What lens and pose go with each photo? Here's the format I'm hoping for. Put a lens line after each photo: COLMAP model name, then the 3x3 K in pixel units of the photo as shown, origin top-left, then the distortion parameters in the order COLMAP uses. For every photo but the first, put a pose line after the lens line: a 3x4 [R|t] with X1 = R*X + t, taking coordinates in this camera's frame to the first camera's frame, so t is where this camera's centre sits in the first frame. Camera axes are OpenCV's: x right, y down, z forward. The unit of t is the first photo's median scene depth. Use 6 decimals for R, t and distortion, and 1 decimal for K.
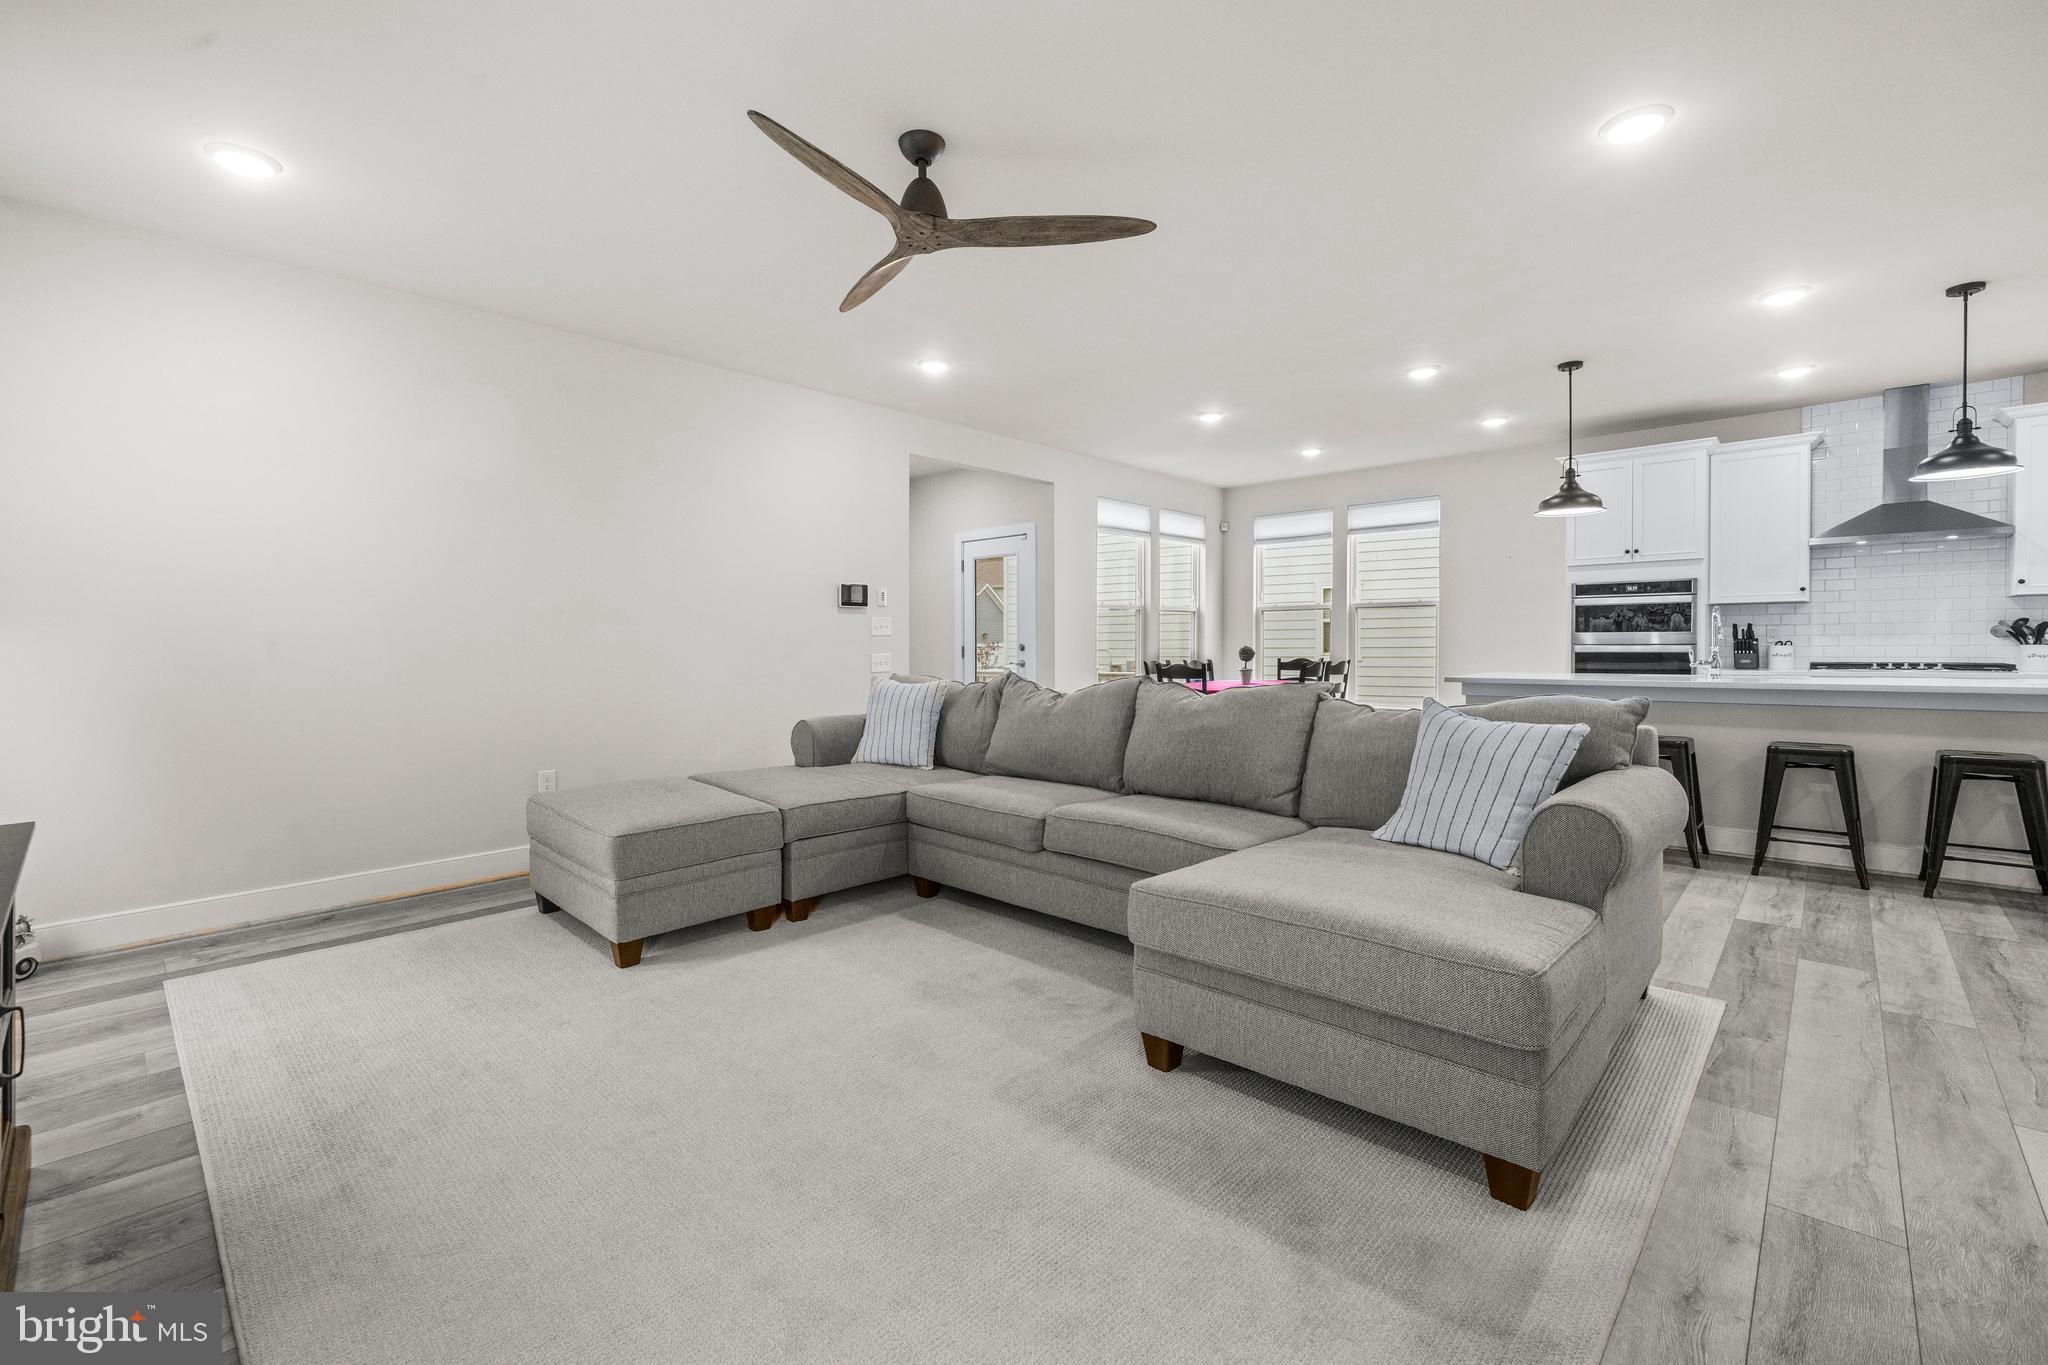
lens RADIAL K [[865.3, 0, 1037.9], [0, 865.3, 659.0], [0, 0, 1]] dist [0.000885, 0.000676]
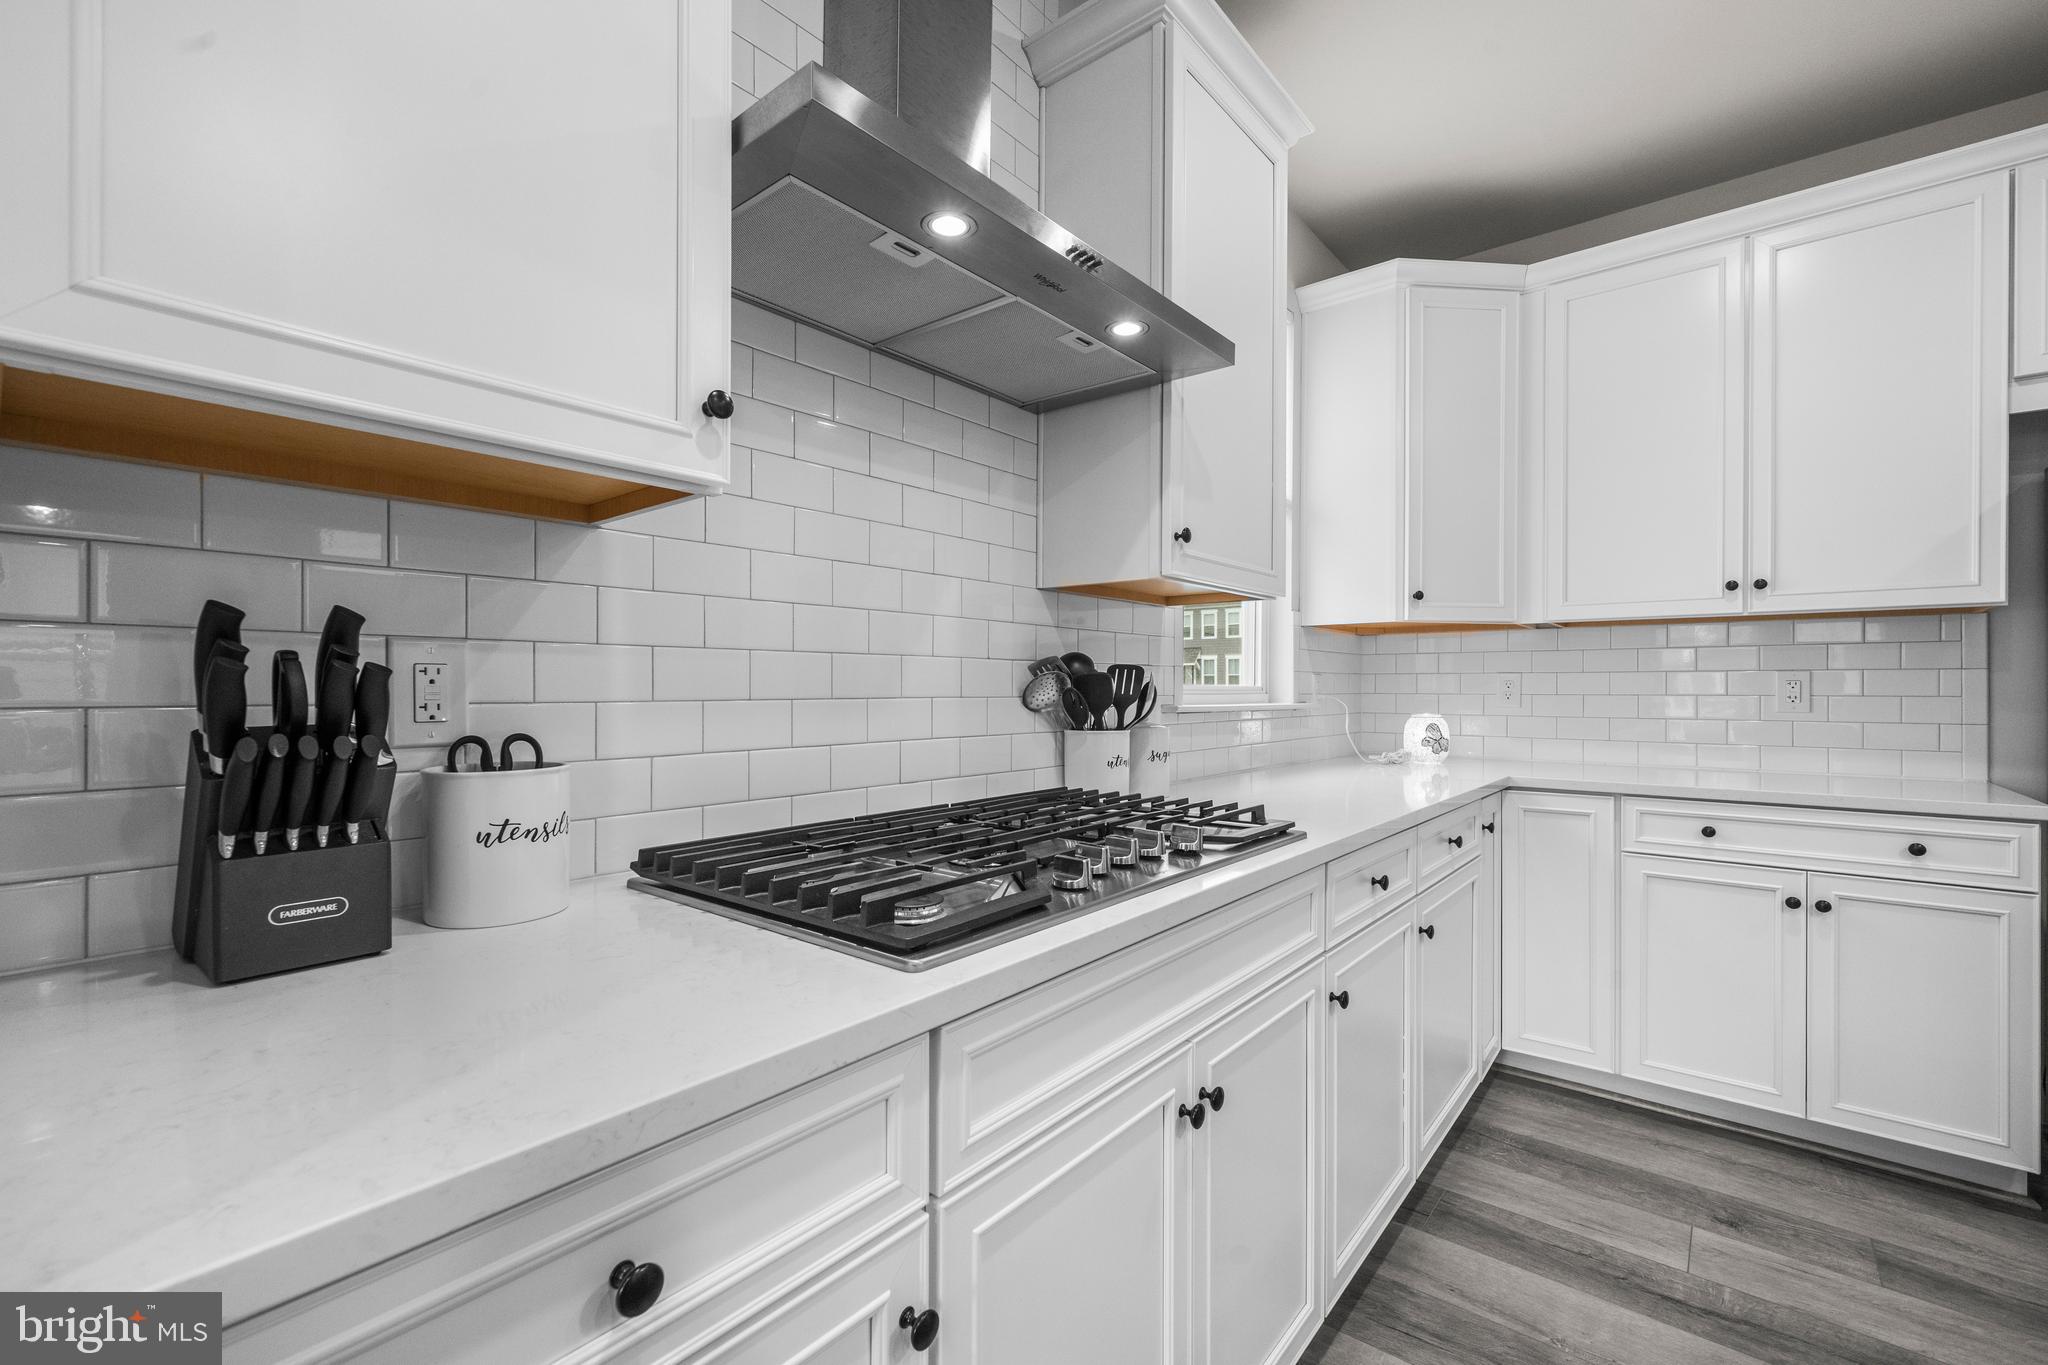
lens RADIAL K [[865.3, 0, 1020.7], [0, 865.3, 703.5], [0, 0, 1]] dist [0.000885, 0.000676]
pose [[-0.048304, -0.012405, 0.998756, 0.727124], [0.013141, 0.999828, 0.013054, -0.029092], [-0.998746, 0.013755, -0.048133, 0.953678]]
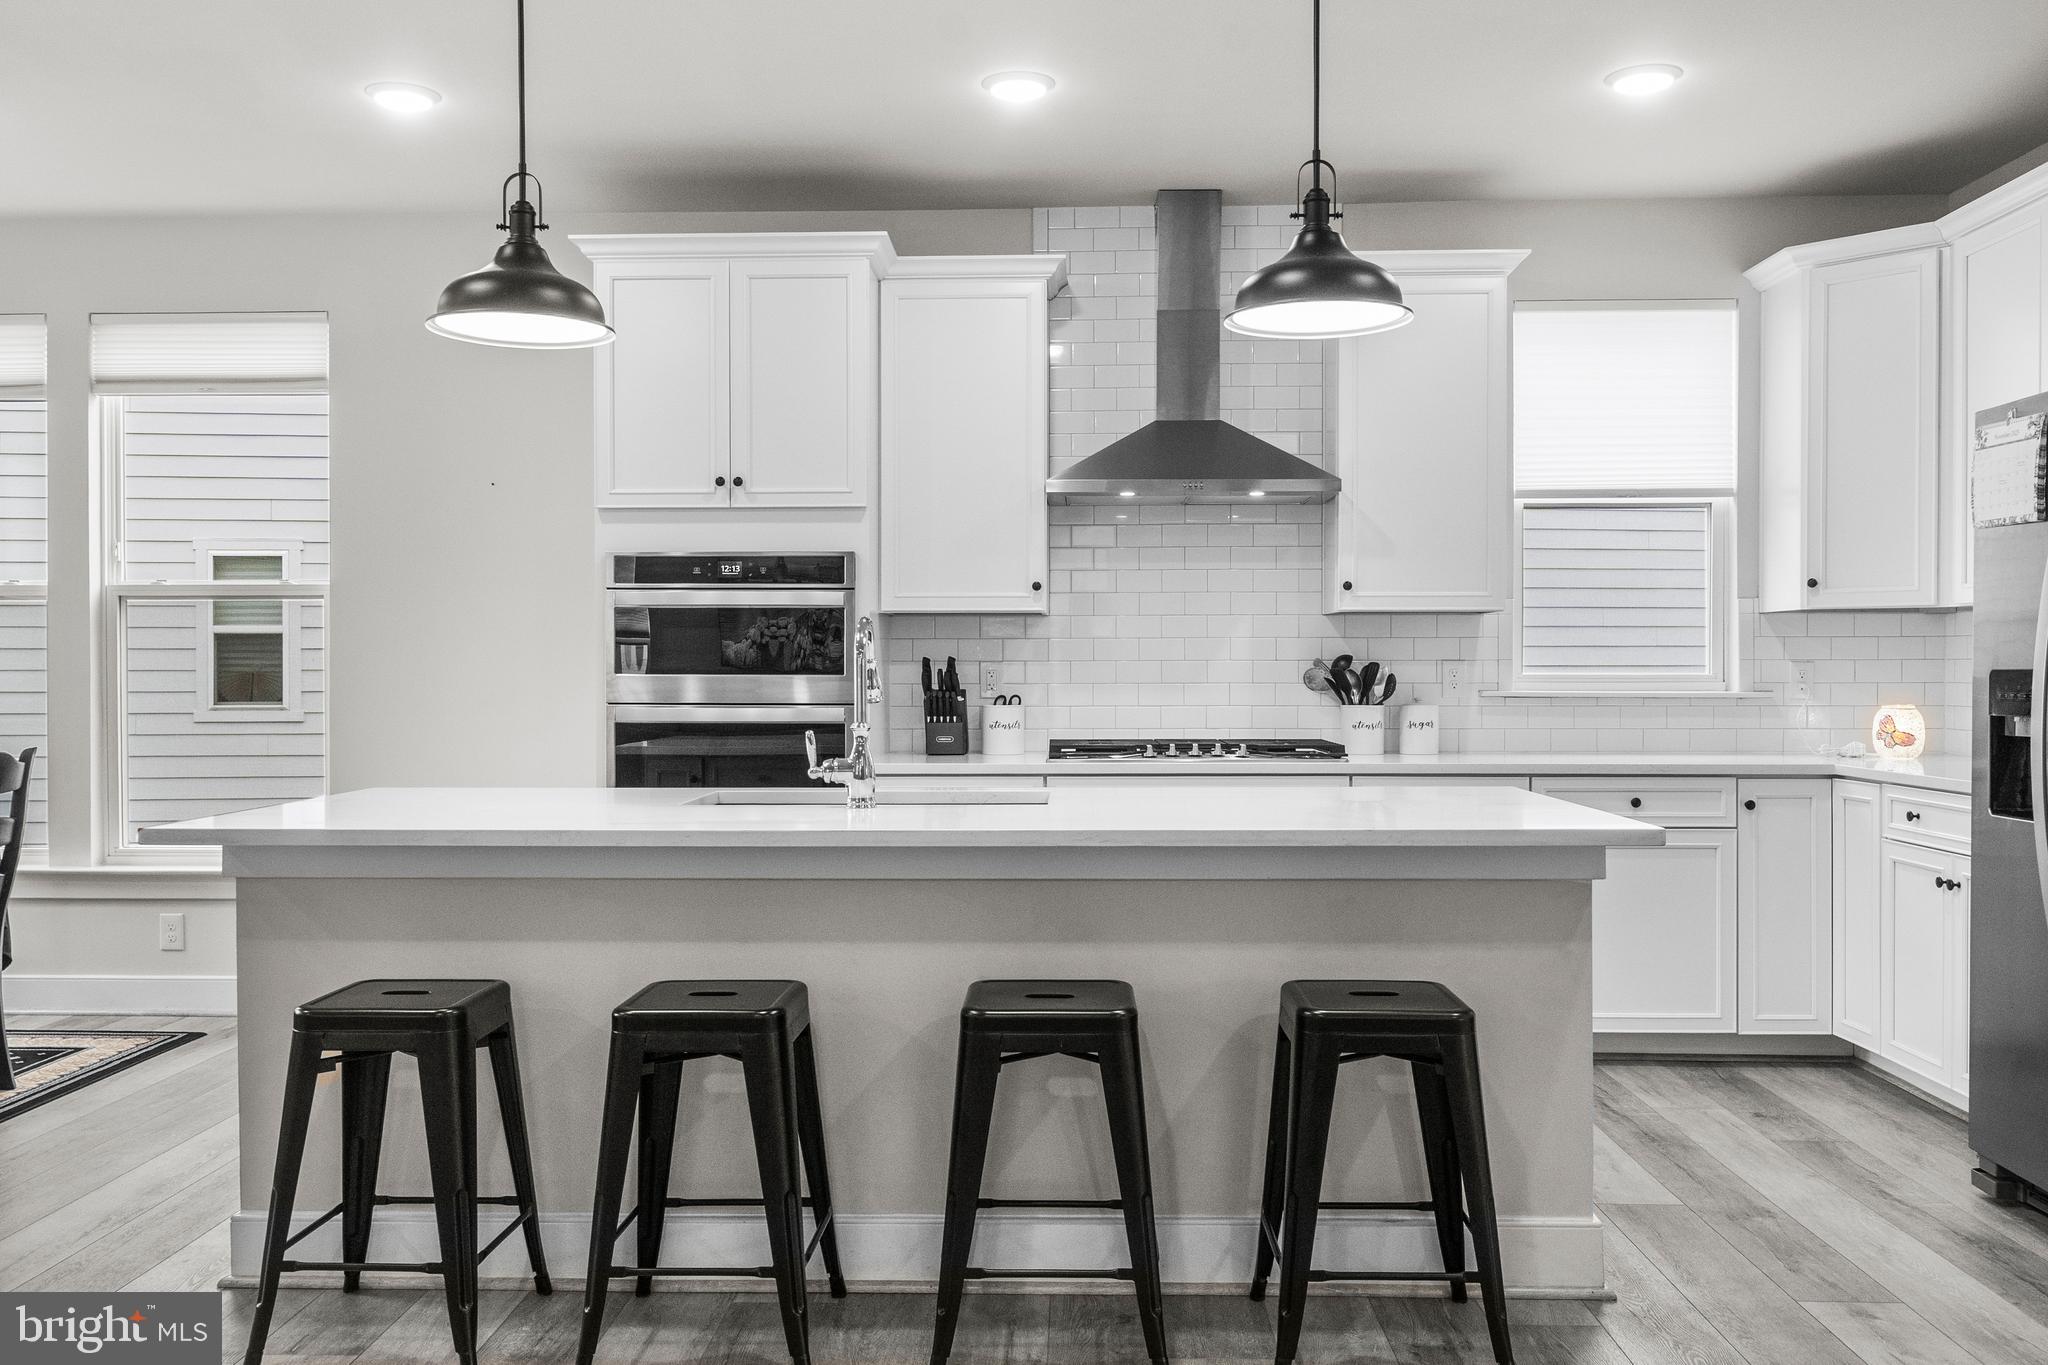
lens RADIAL K [[1647.3, 0, 1017.8], [0, 1647.3, 685.1], [0, 0, 1]] dist [-0.001657, -0.002917]
pose [[0.759424, 0.000434, 0.650596, 0.294436], [0.007201, 0.999933, -0.009072, -0.019004], [-0.650556, 0.011574, 0.759370, 0.329530]]
